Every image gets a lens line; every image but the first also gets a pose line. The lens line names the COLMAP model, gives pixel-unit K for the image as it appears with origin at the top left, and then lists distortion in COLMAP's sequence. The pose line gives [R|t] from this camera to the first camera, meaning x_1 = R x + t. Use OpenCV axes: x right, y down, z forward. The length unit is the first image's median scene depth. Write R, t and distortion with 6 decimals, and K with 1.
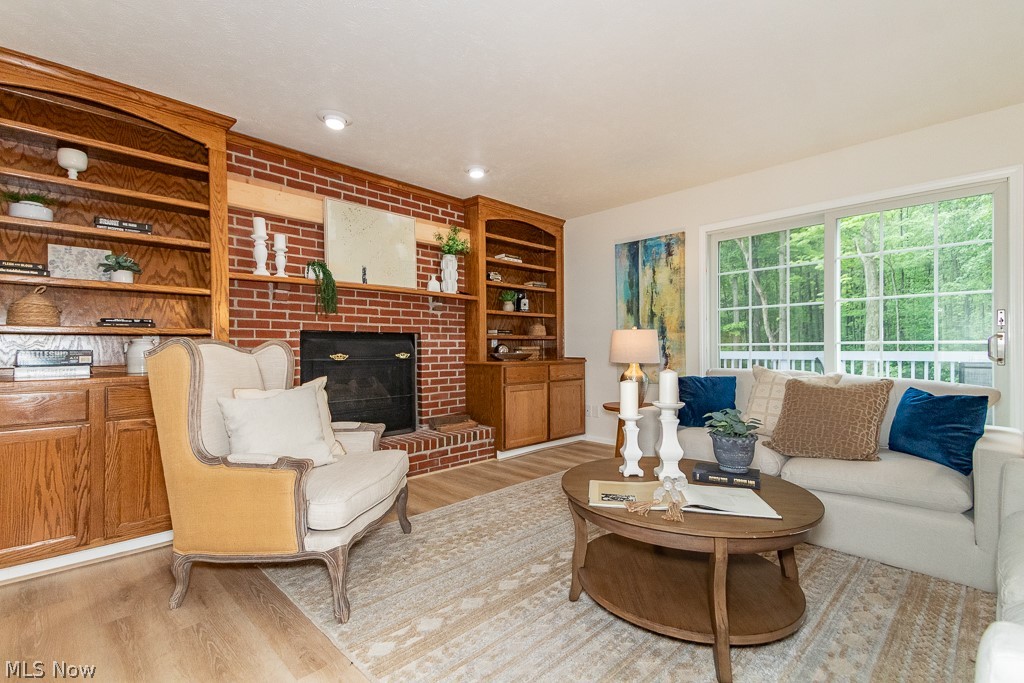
lens RADIAL K [[461.6, 0, 539.2], [0, 461.6, 351.2], [0, 0, 1]] dist [0.039913, -0.000057]
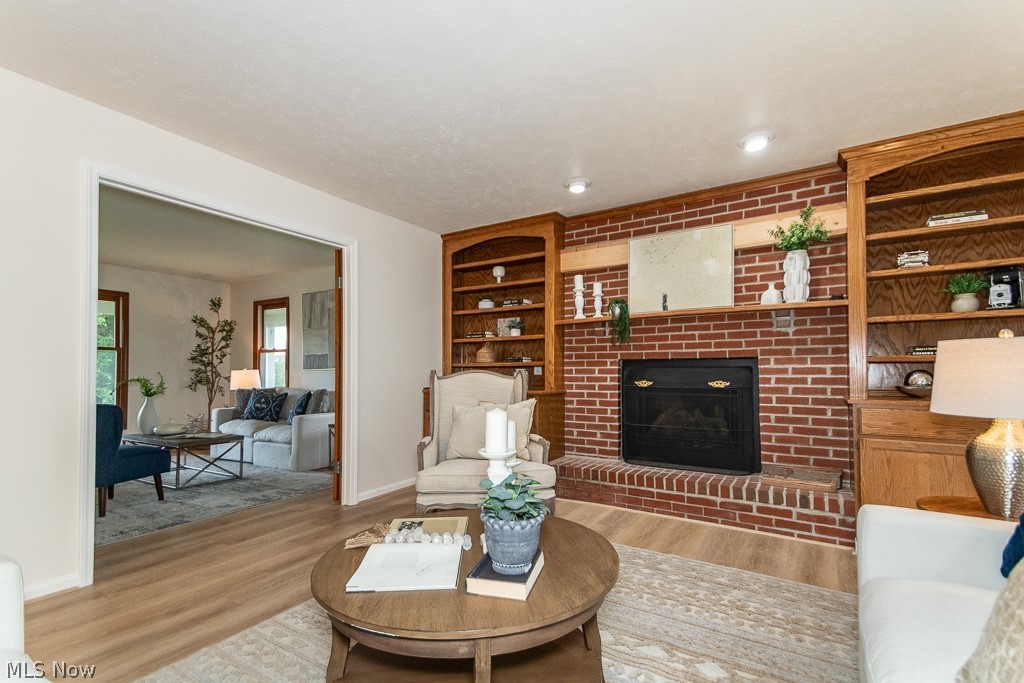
lens RADIAL K [[473.8, 0, 493.7], [0, 473.8, 364.7], [0, 0, 1]] dist [0.069330, 0.000006]
pose [[0.193224, -0.009853, -0.981105, 0.530274], [-0.007174, 0.999909, -0.011455, -0.013753], [0.981128, 0.009252, 0.193136, 0.411527]]
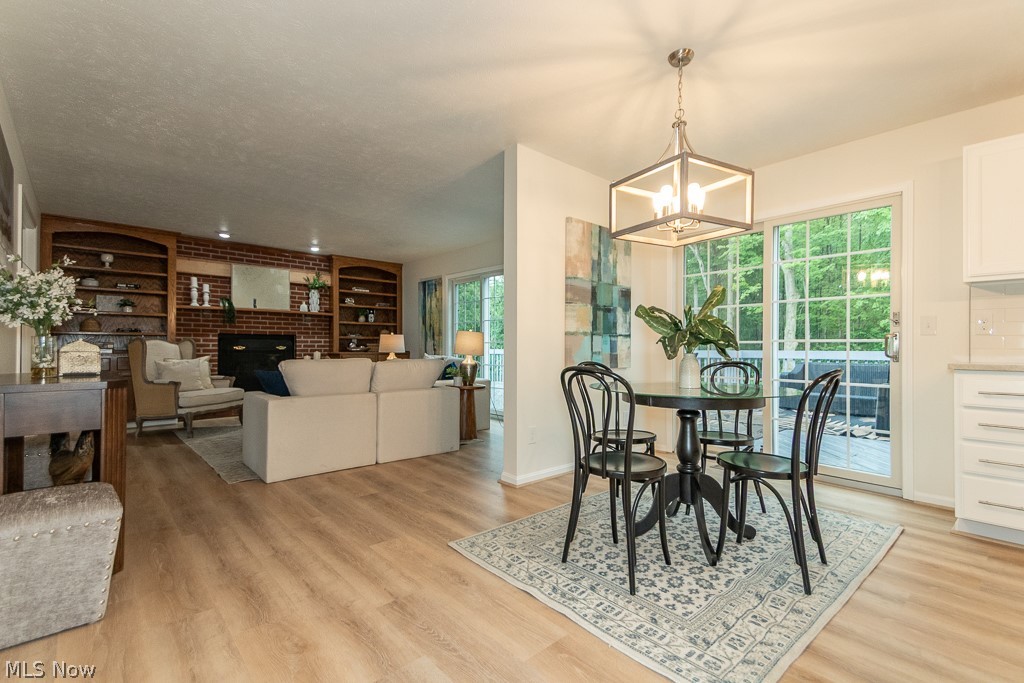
lens RADIAL K [[453.7, 0, 510.3], [0, 453.7, 347.3], [0, 0, 1]] dist [0.028169, -0.000024]
pose [[0.997105, 0.009341, -0.075467, 0.720075], [-0.010247, 0.999880, -0.011628, 0.019099], [0.075349, 0.012368, 0.997081, -0.680101]]
